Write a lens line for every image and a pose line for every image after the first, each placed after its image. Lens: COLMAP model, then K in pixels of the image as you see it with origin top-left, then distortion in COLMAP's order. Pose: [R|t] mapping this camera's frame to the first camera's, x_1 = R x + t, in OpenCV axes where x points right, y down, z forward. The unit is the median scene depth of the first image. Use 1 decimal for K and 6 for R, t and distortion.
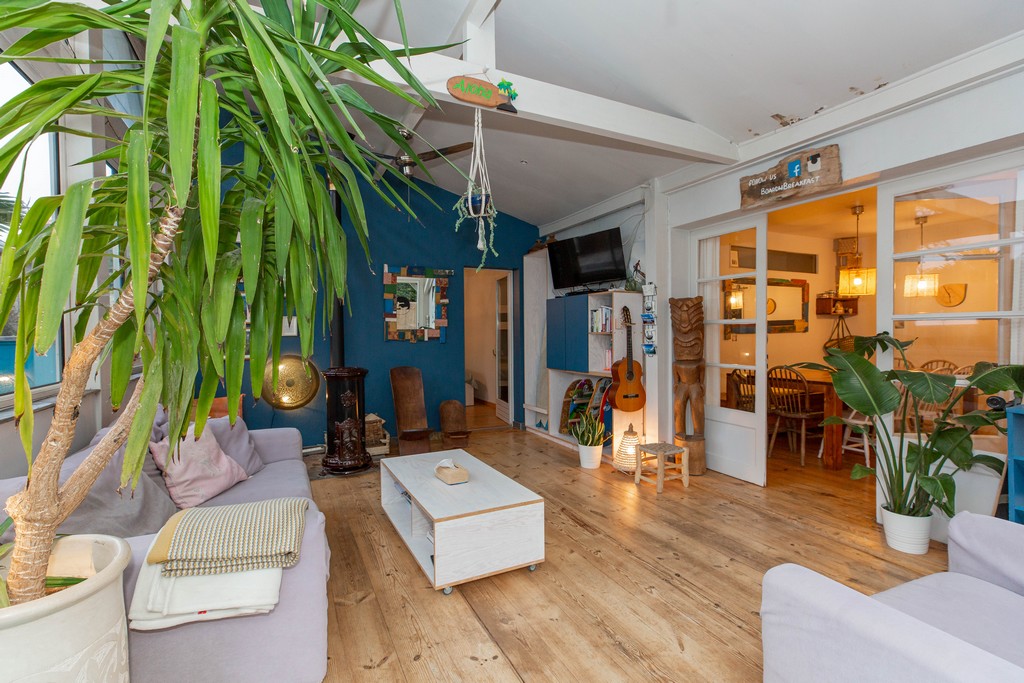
lens RADIAL K [[469.1, 0, 512.0], [0, 469.1, 341.5], [0, 0, 1]] dist [0.002473, 0.000079]
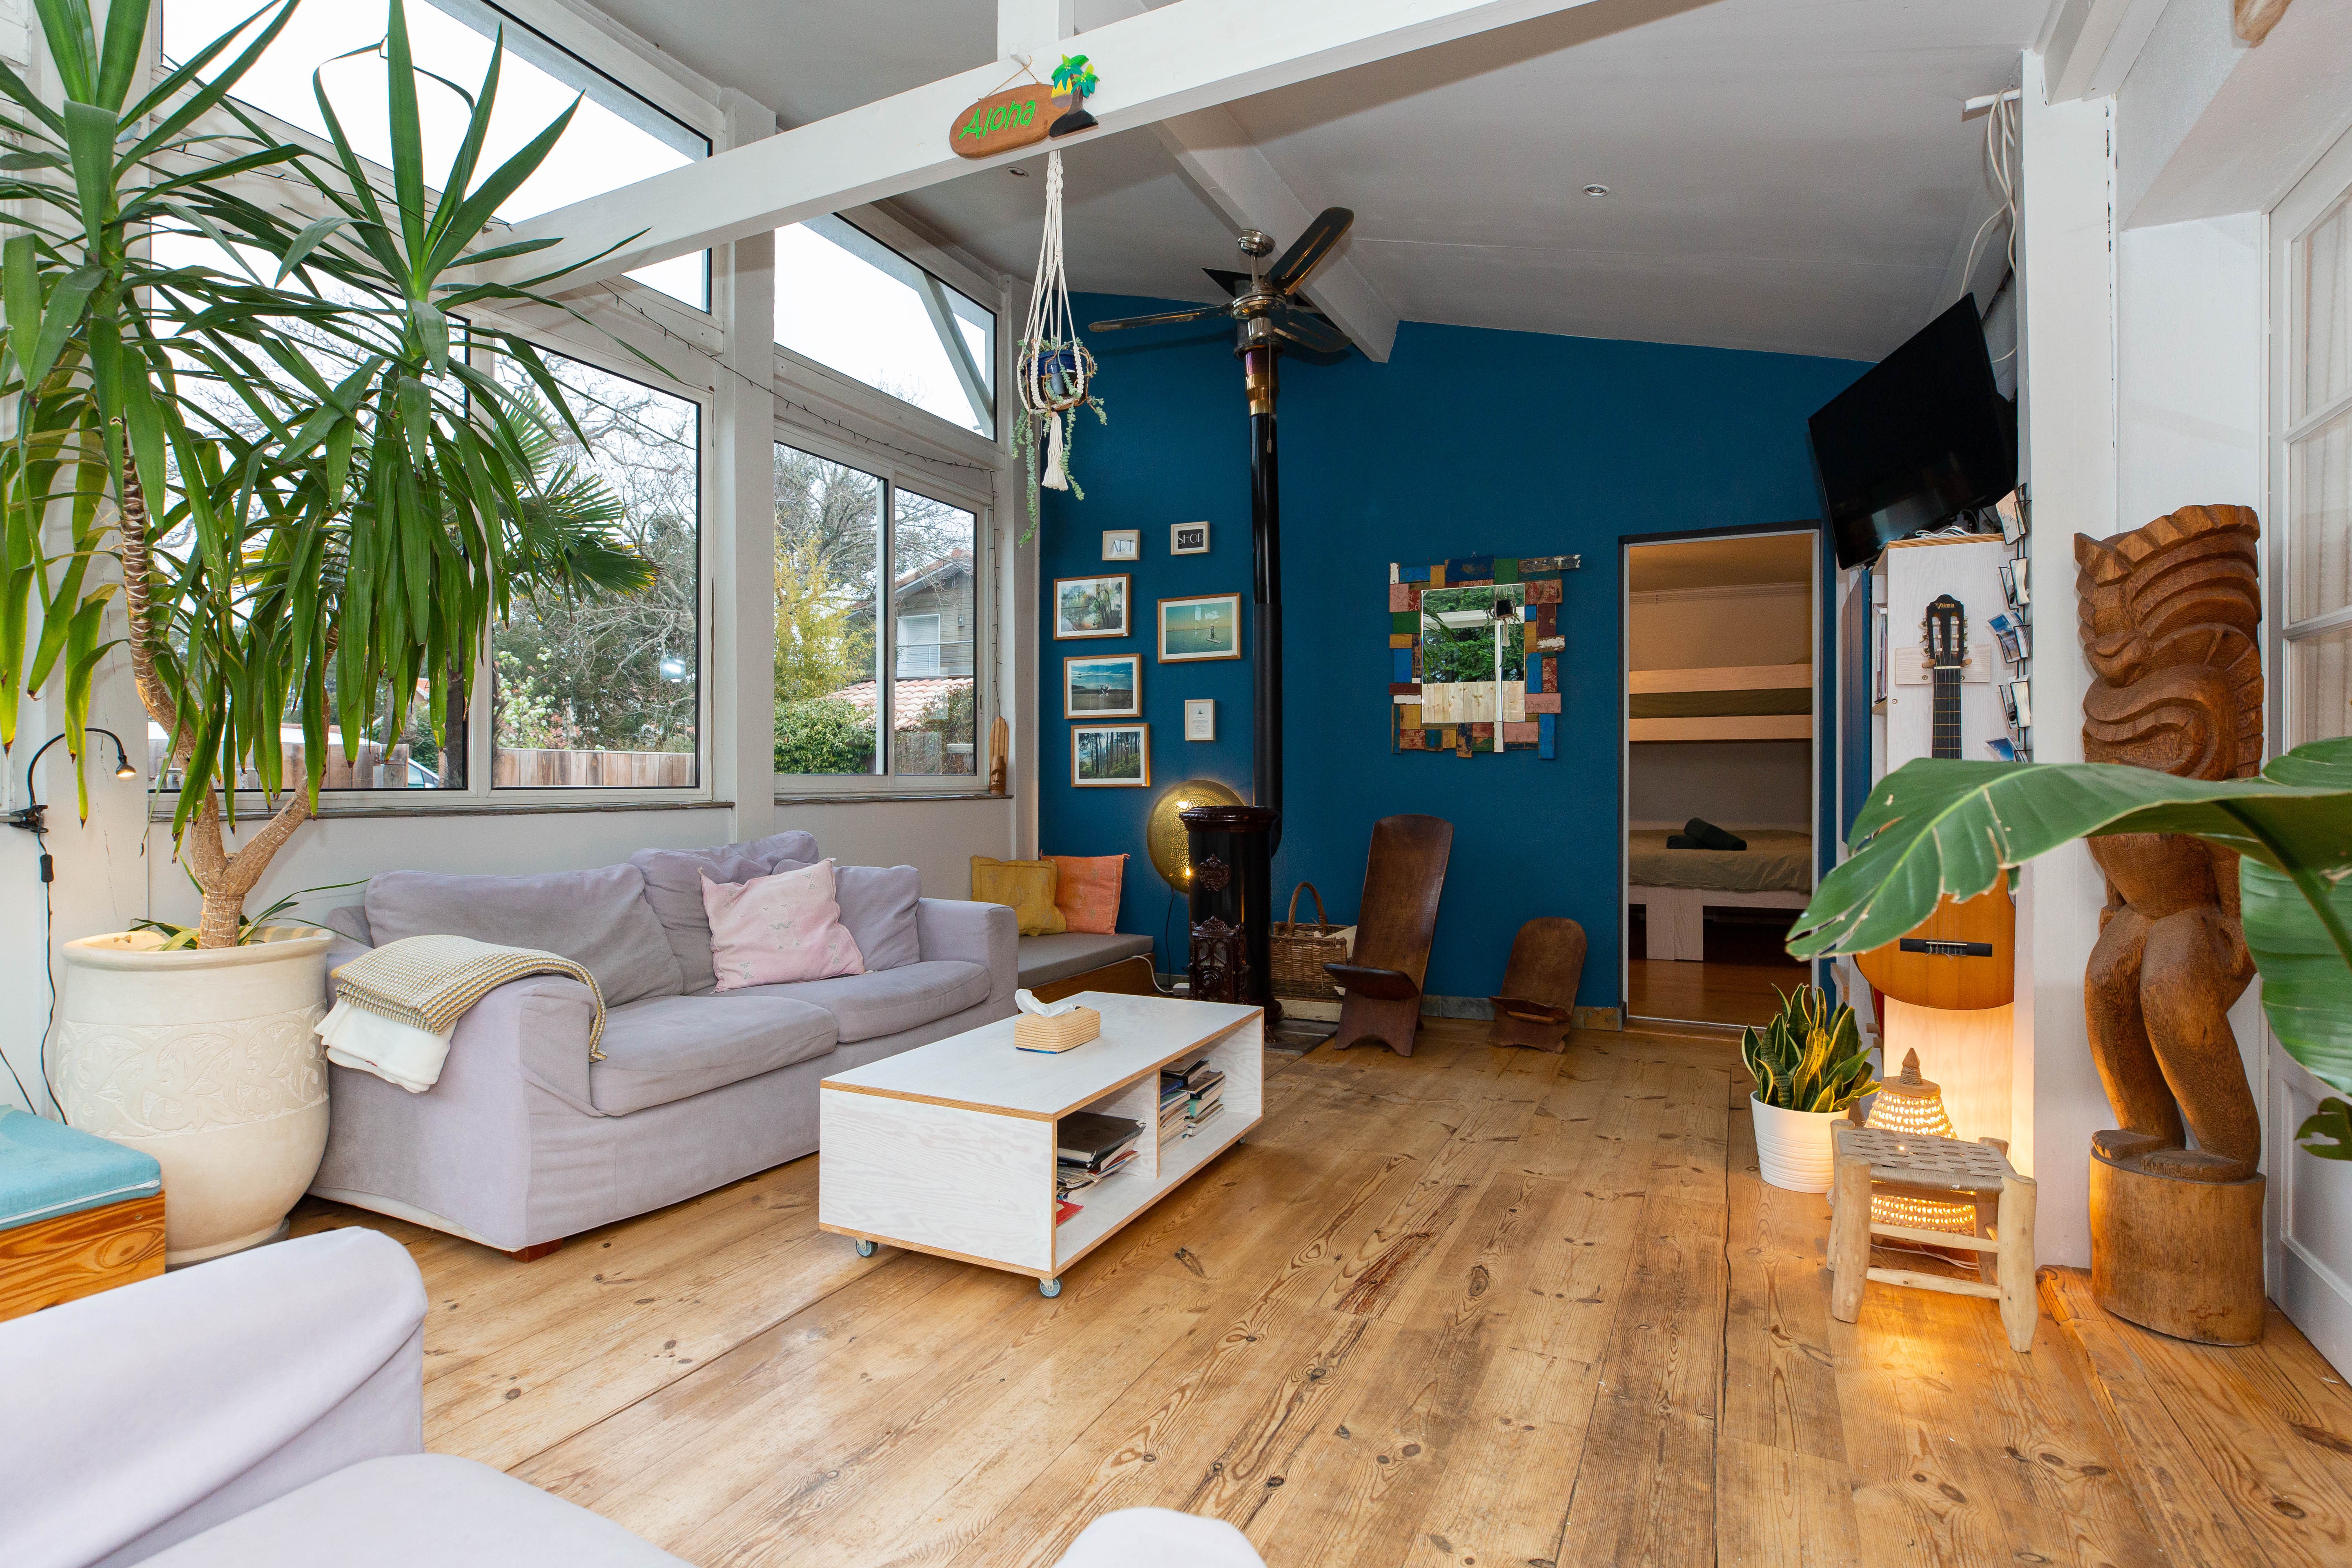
lens RADIAL K [[1166.3, 0, 1176.0], [0, 1166.3, 784.0], [0, 0, 1]] dist [-0.004052, -0.000215]
pose [[0.608994, 0.010969, -0.793099, 0.649540], [-0.020392, 0.999790, -0.001830, 0.049684], [0.792913, 0.017288, 0.609090, 0.370822]]
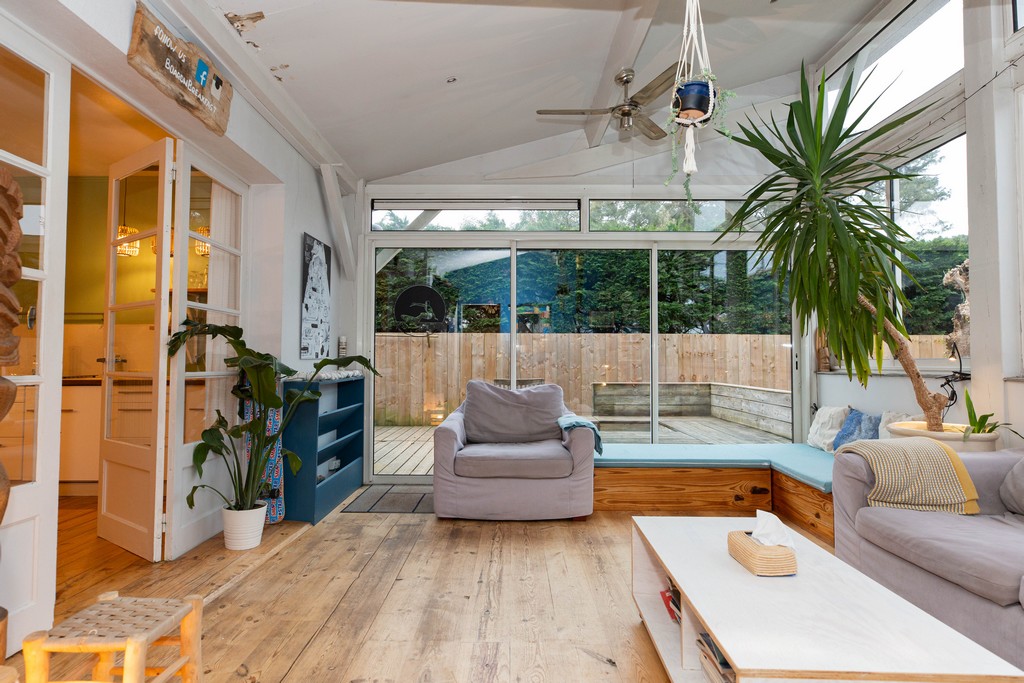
lens RADIAL K [[566.3, 0, 512.0], [0, 566.3, 341.5], [0, 0, 1]] dist [0.000247, 0.000112]
pose [[-0.896988, 0.014695, 0.441810, -0.147092], [0.005881, 0.999756, -0.021312, 0.037113], [-0.442016, -0.016519, -0.896855, 1.452549]]
